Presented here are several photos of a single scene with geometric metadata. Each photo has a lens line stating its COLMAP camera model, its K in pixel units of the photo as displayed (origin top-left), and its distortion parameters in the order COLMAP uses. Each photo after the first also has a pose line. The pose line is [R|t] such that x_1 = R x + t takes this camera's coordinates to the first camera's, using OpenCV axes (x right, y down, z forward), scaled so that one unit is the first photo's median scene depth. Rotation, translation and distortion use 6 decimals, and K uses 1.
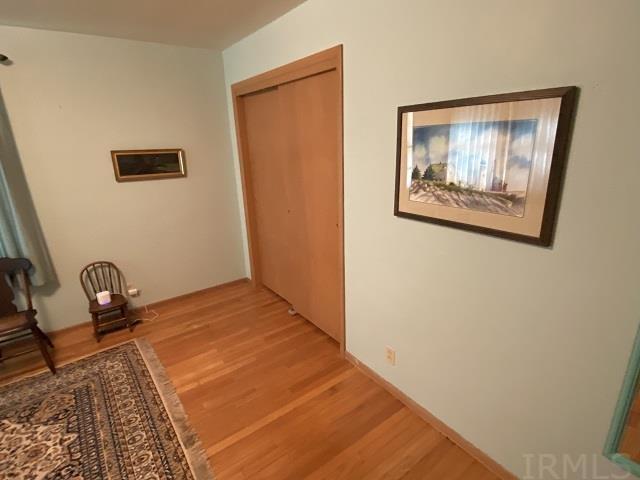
lens RADIAL K [[329.5, 0, 320.0], [0, 329.5, 240.0], [0, 0, 1]] dist [-0.003619, -0.001968]
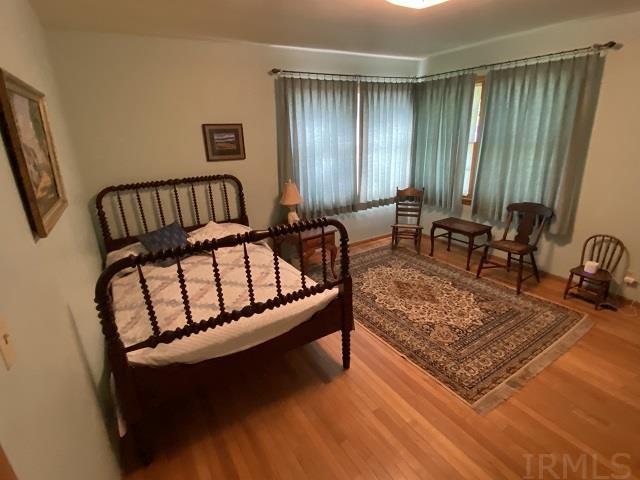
lens RADIAL K [[329.5, 0, 320.0], [0, 329.5, 240.0], [0, 0, 1]] dist [-0.003619, -0.001968]
pose [[-0.080161, 0.355305, -0.931307, 0.417003], [-0.260917, 0.894258, 0.363628, -0.067877], [0.962027, 0.272143, 0.021021, 0.126571]]
